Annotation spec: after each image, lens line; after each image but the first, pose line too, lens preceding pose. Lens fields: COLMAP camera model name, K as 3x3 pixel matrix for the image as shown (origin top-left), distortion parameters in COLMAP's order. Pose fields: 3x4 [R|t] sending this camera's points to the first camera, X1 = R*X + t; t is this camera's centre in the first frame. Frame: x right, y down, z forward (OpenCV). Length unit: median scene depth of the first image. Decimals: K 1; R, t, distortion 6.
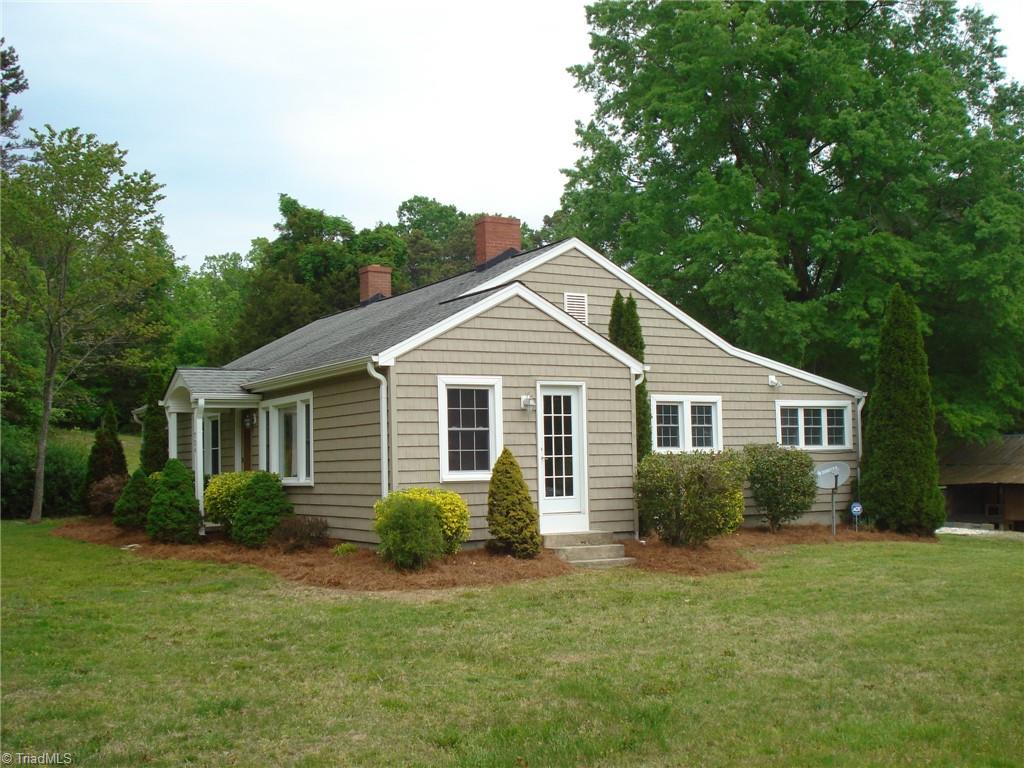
lens RADIAL K [[1132.8, 0, 512.0], [0, 1132.8, 384.0], [0, 0, 1]] dist [-0.054502, -0.060799]
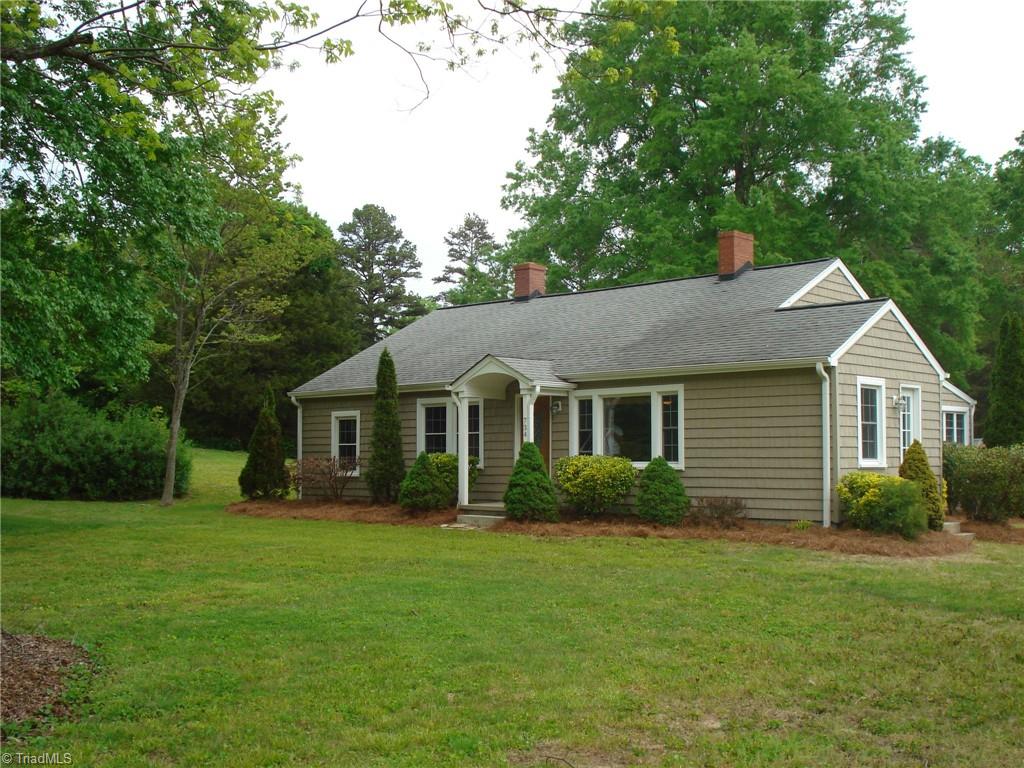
lens RADIAL K [[1132.8, 0, 512.0], [0, 1132.8, 384.0], [0, 0, 1]] dist [-0.054502, -0.060799]
pose [[0.963285, 0.039228, 0.265600, -0.460324], [-0.040311, 0.999186, -0.001375, 0.010628], [-0.265438, -0.009382, 0.964082, -0.013311]]
